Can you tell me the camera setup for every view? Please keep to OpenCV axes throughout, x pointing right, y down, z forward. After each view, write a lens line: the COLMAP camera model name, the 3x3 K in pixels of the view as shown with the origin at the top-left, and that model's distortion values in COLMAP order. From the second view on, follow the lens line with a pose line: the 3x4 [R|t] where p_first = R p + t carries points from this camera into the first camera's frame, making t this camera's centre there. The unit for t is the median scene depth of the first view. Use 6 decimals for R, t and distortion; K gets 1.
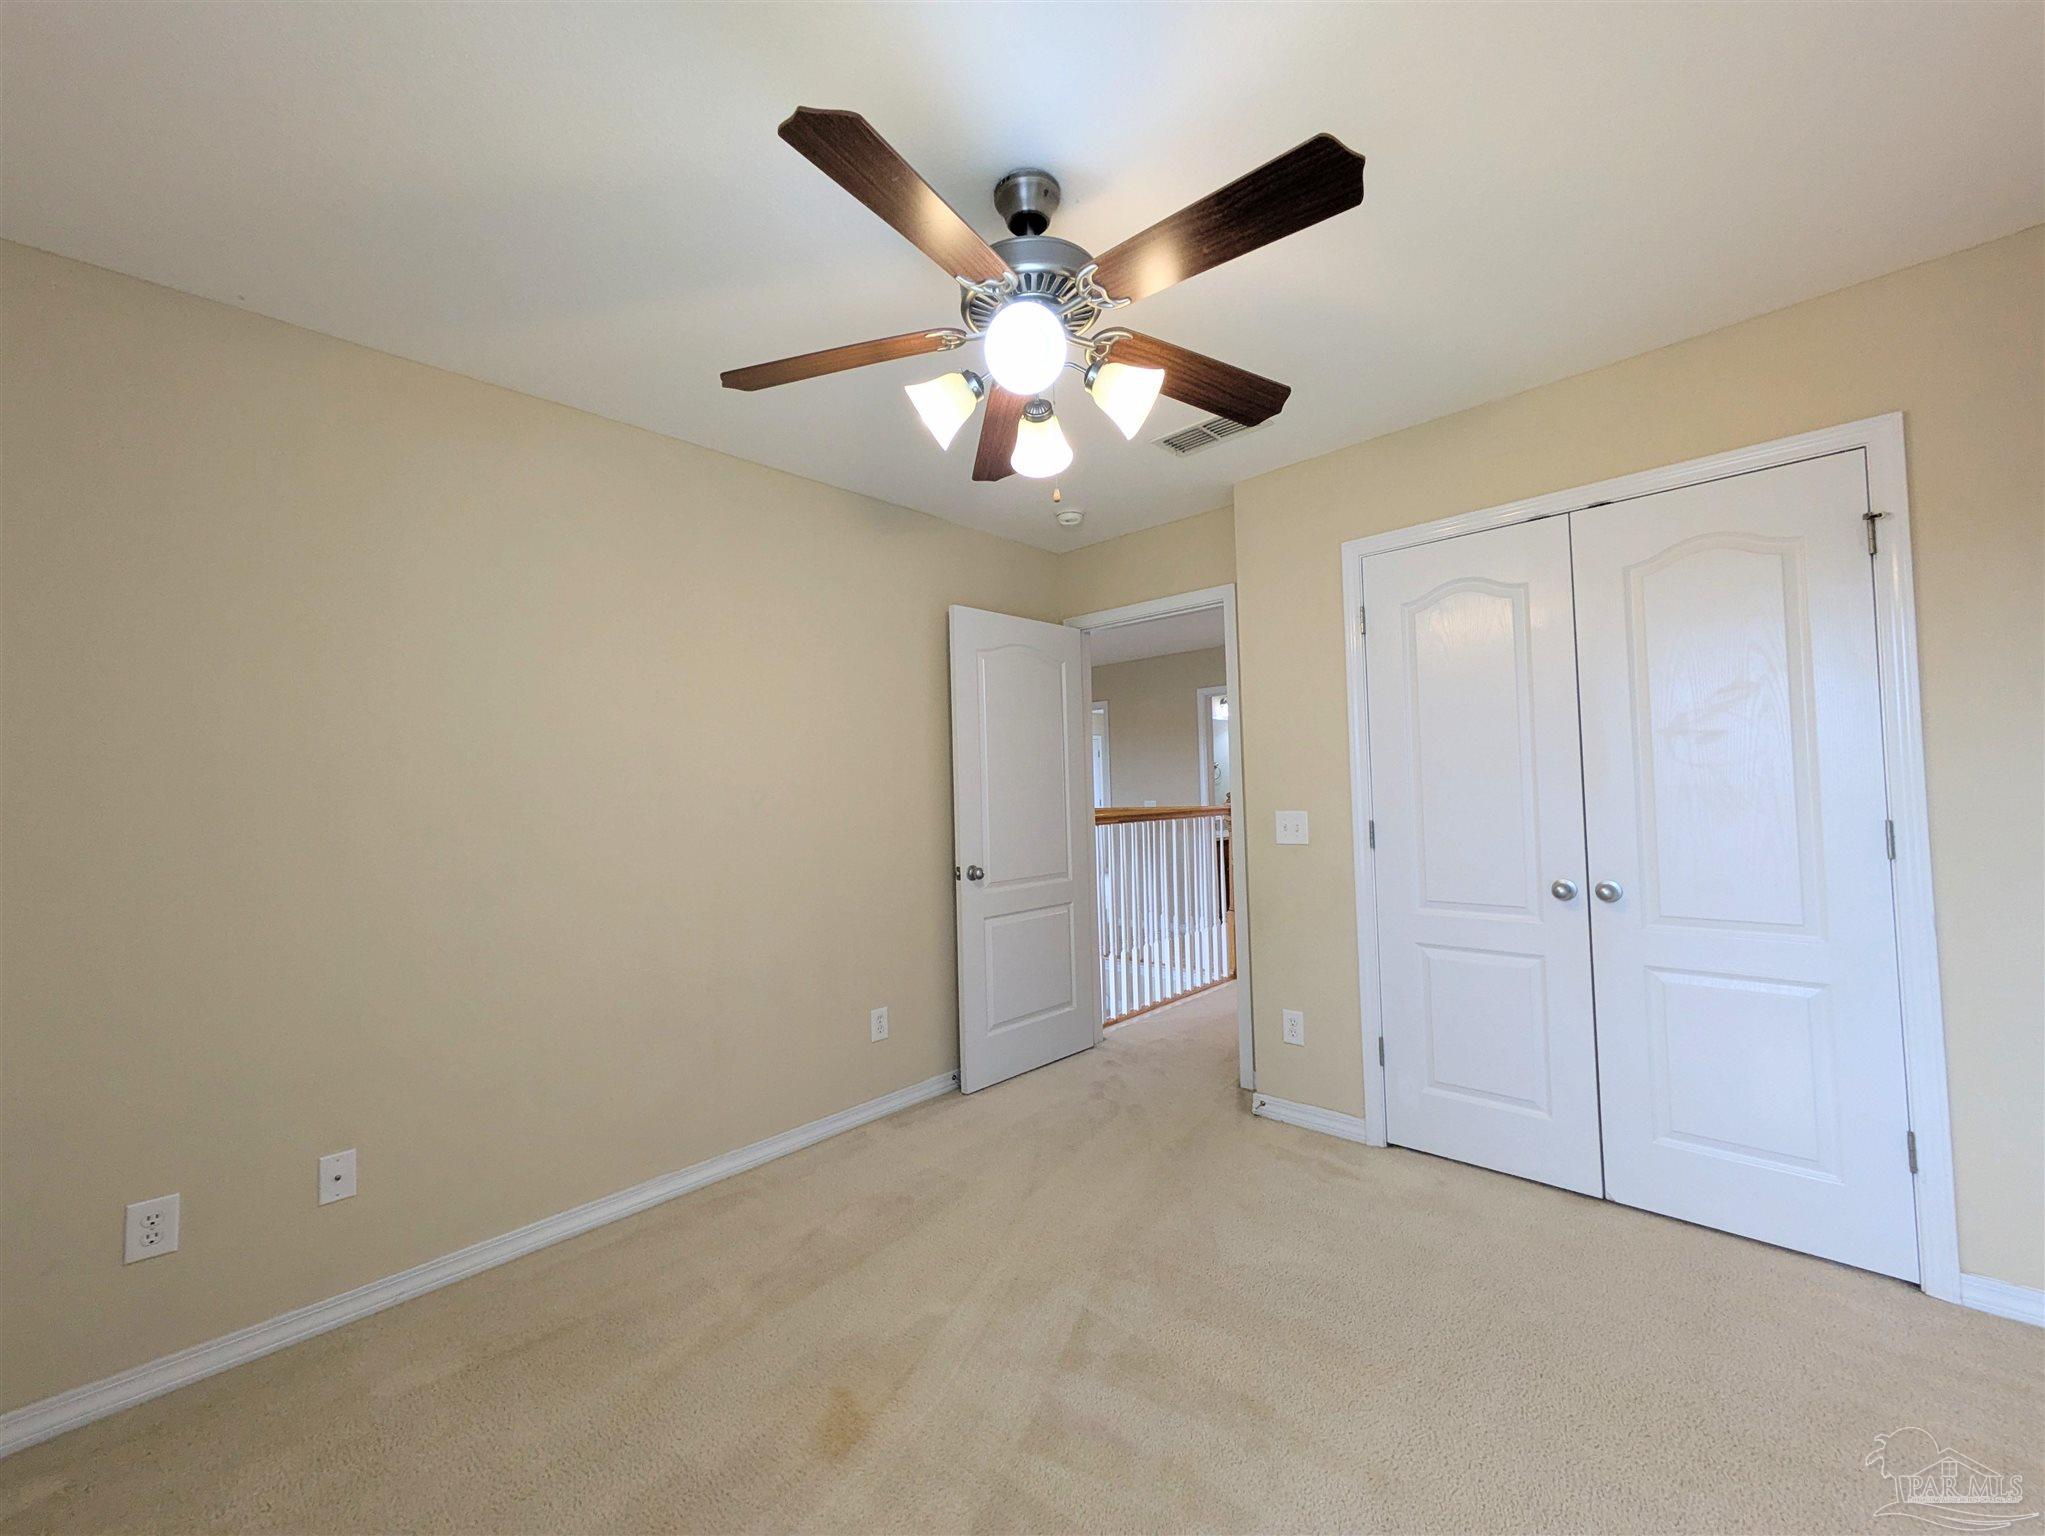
lens RADIAL K [[807.3, 0, 1027.5], [0, 807.3, 769.5], [0, 0, 1]] dist [-0.000617, 0.000744]
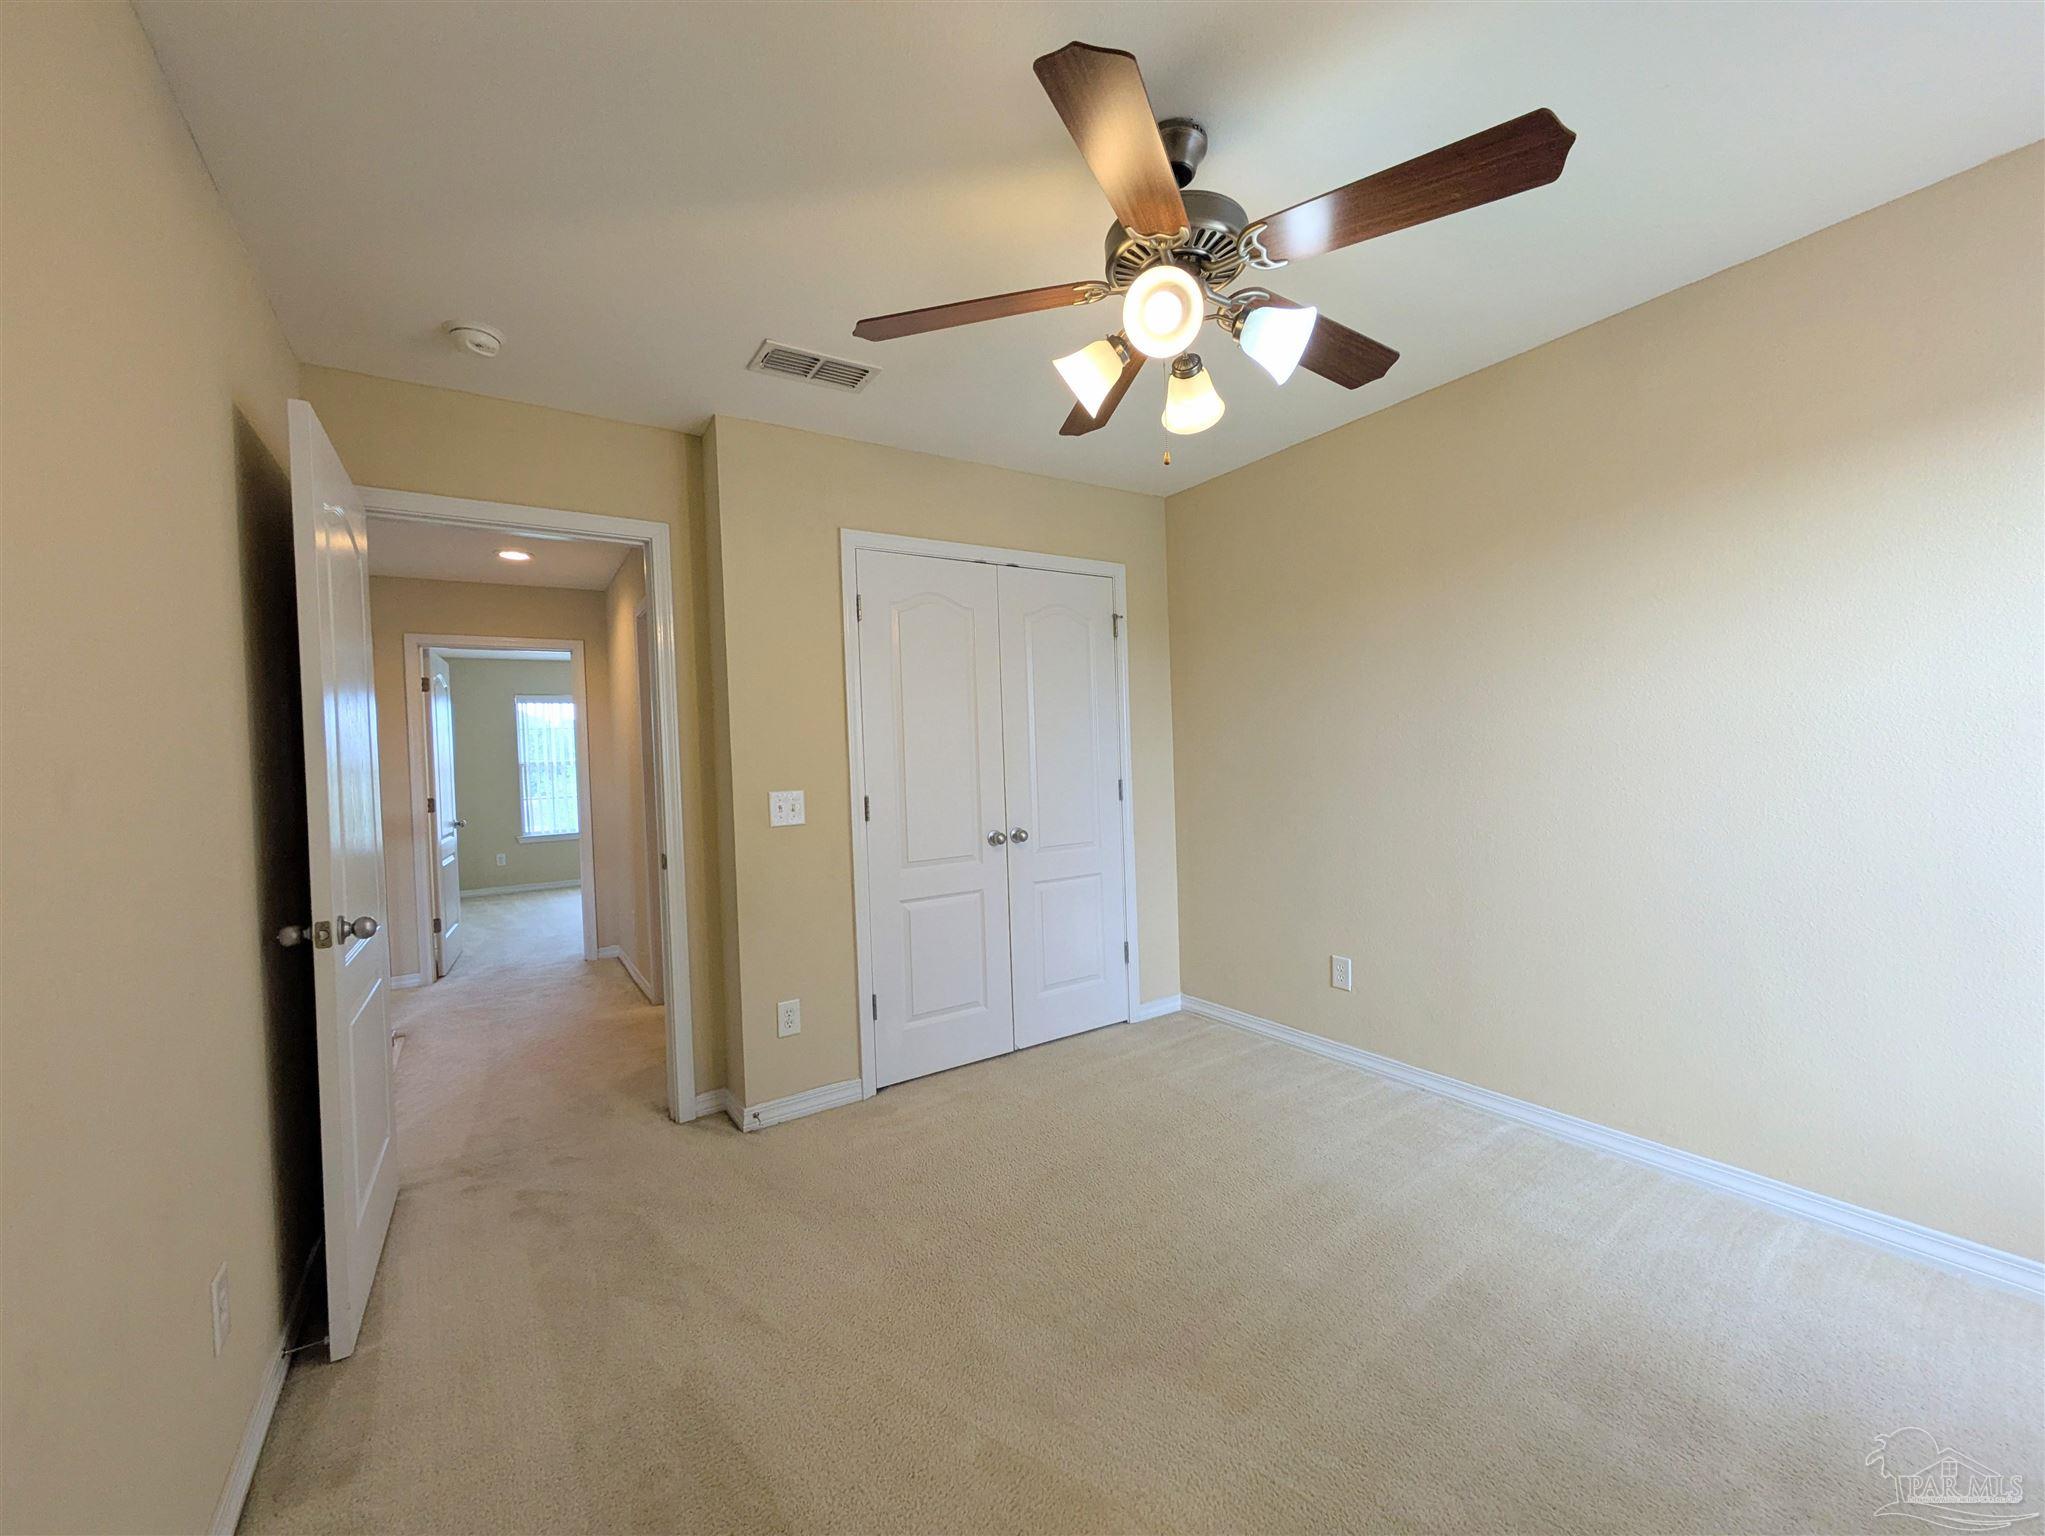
lens RADIAL K [[807.3, 0, 1027.5], [0, 807.3, 769.5], [0, 0, 1]] dist [-0.000617, 0.000744]
pose [[0.233722, 0.006187, 0.972284, -0.590286], [0.002156, 0.999974, -0.006882, 0.037588], [-0.972301, 0.003704, 0.233703, 0.557200]]
